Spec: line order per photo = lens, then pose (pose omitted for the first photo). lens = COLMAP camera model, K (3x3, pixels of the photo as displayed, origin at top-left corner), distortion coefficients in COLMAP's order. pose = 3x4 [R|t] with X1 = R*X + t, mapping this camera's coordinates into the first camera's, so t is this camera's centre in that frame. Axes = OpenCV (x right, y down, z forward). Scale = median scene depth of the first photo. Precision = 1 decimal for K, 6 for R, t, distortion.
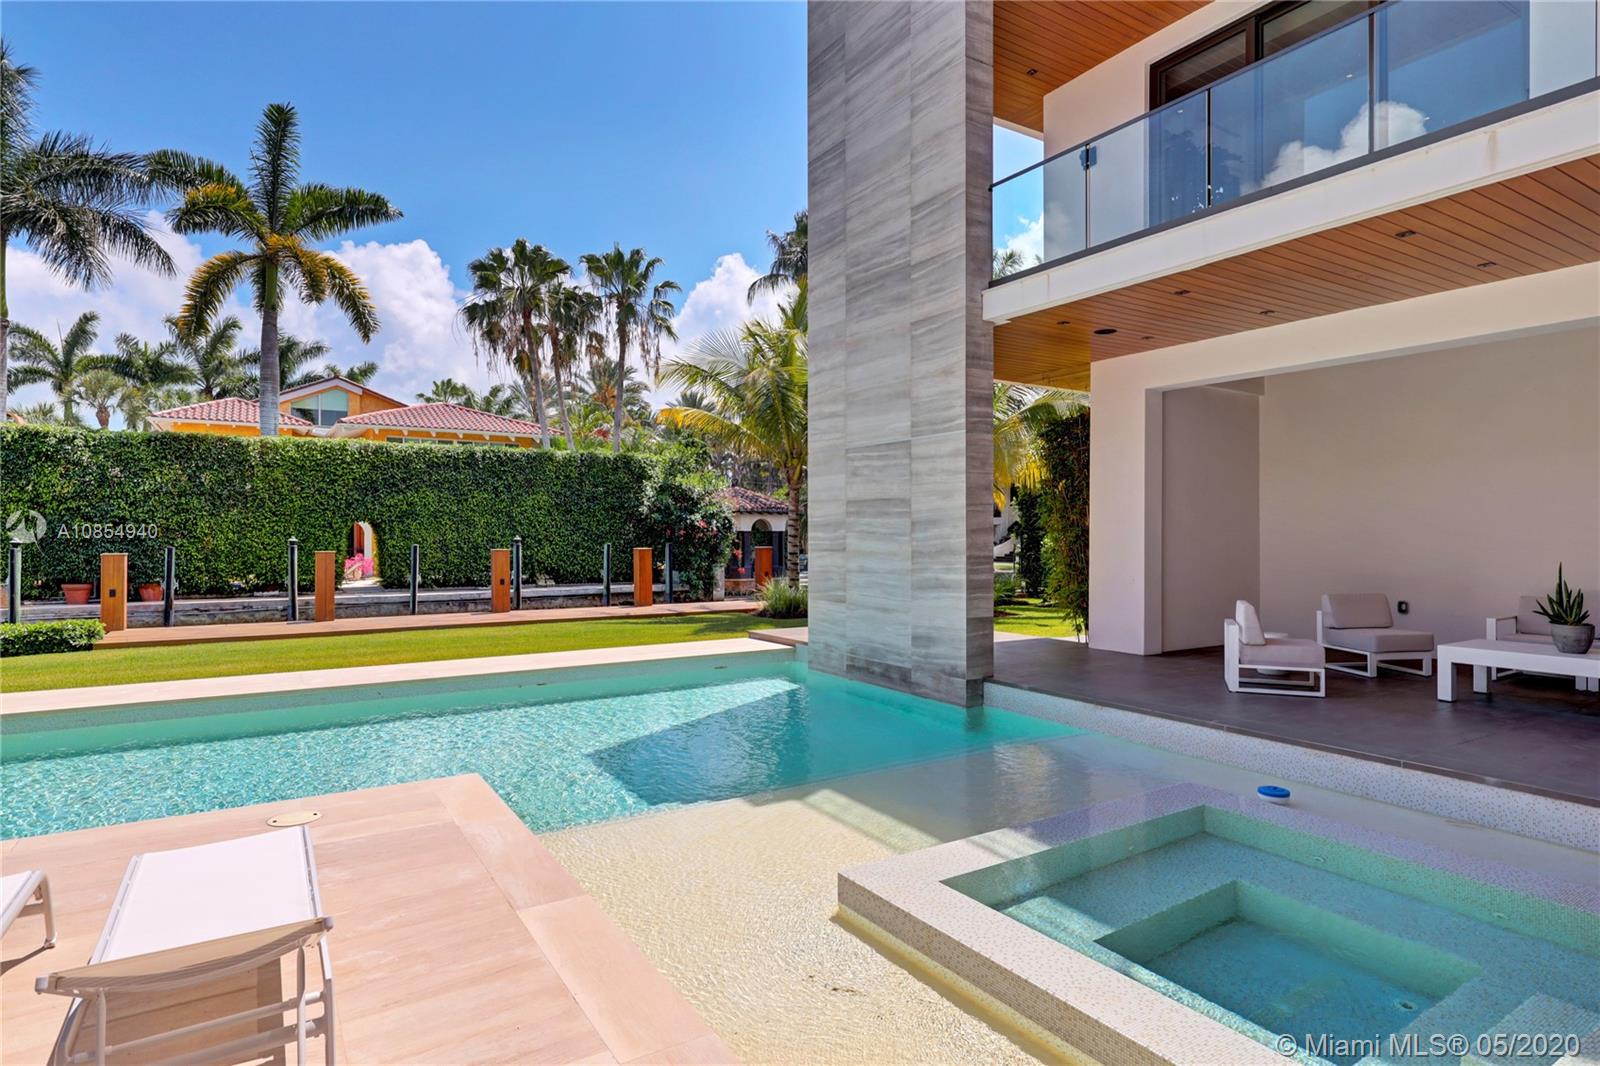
lens RADIAL K [[874.0, 0, 802.9], [0, 874.0, 533.5], [0, 0, 1]] dist [-0.000634, -0.000091]
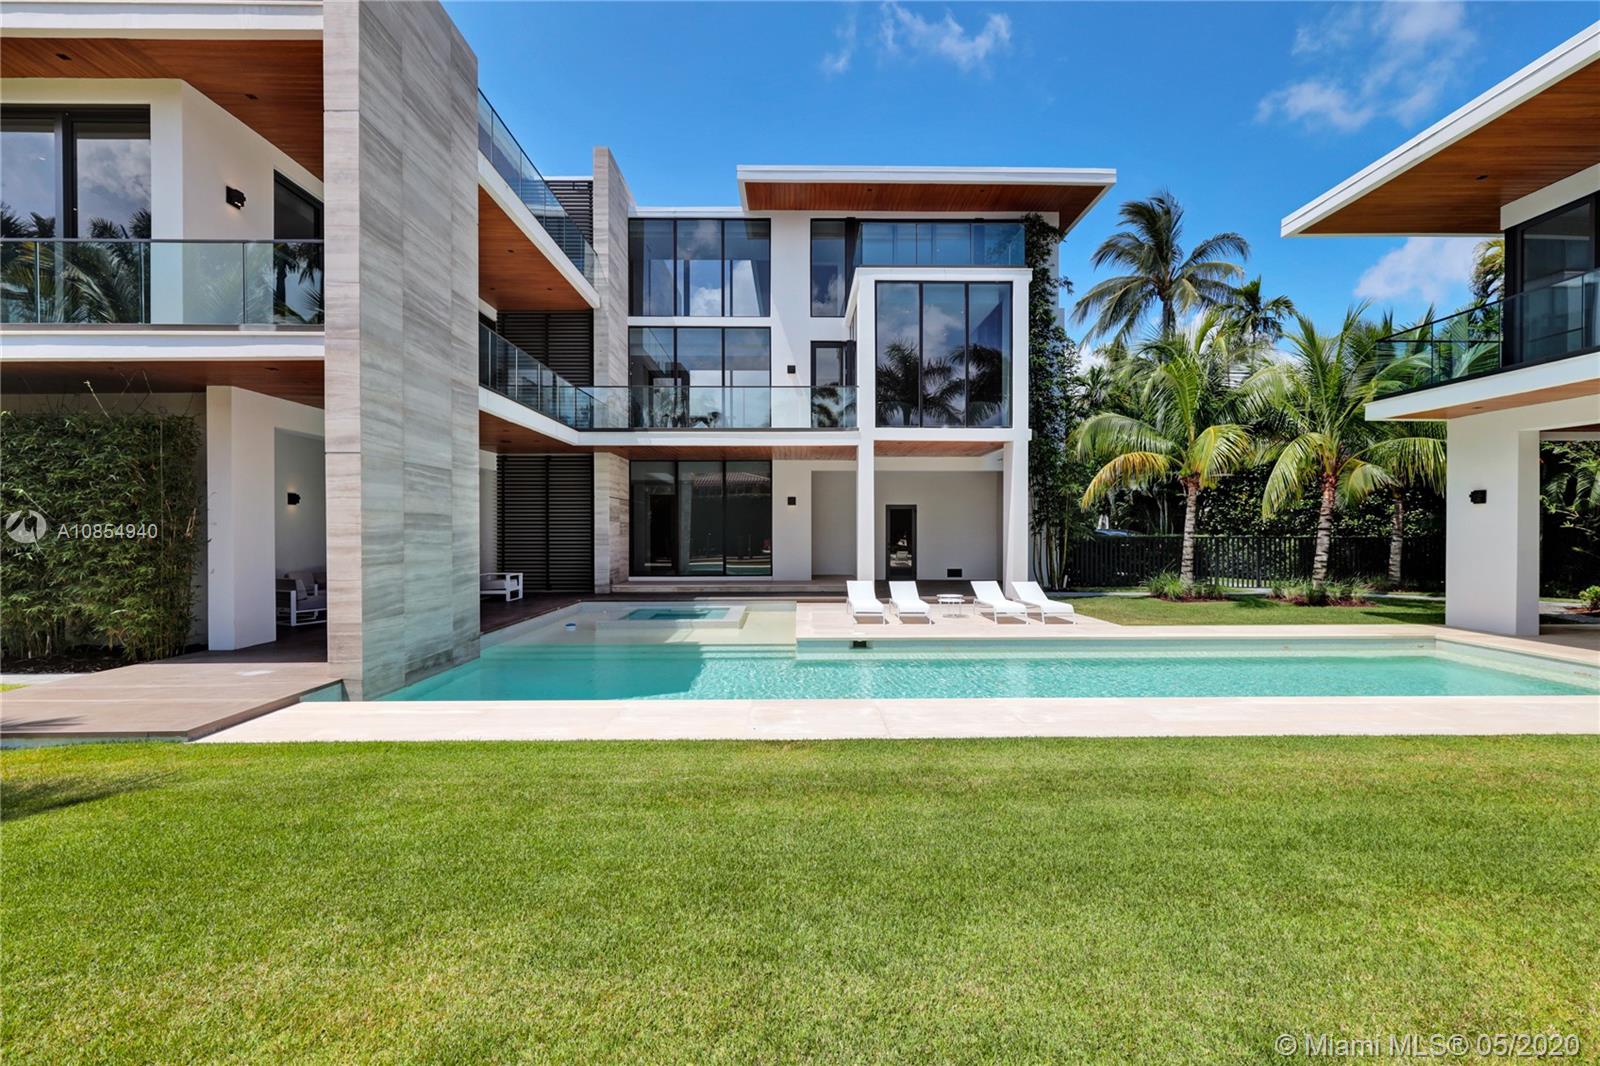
lens RADIAL K [[720.5, 0, 804.6], [0, 720.5, 532.6], [0, 0, 1]] dist [-0.003962, -0.000953]
pose [[-0.853150, -0.003240, 0.521655, -0.806230], [-0.000078, 0.999981, 0.006082, -0.019894], [-0.521665, 0.005148, -0.853135, 1.514196]]
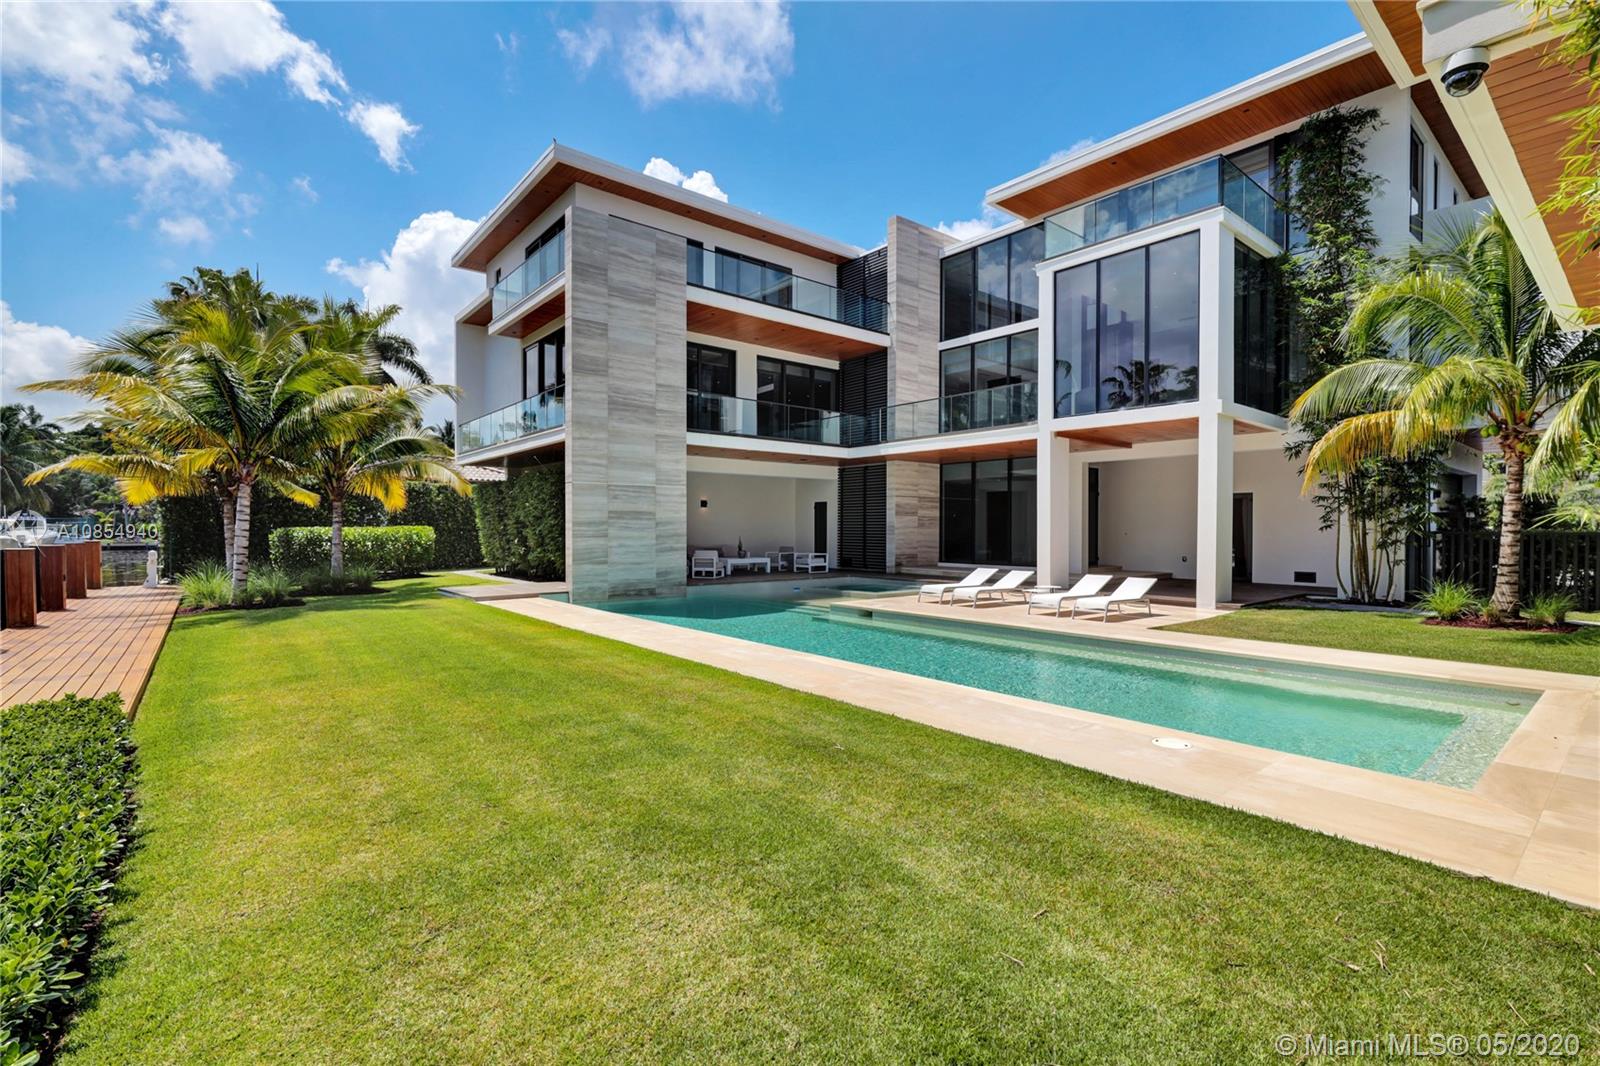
lens RADIAL K [[720.5, 0, 802.8], [0, 720.5, 527.5], [0, 0, 1]] dist [-0.003962, -0.000953]
pose [[-0.127538, -0.002209, 0.991831, -1.643002], [-0.001039, 0.999997, 0.002094, -0.004397], [-0.991833, -0.000763, -0.127540, 0.798246]]
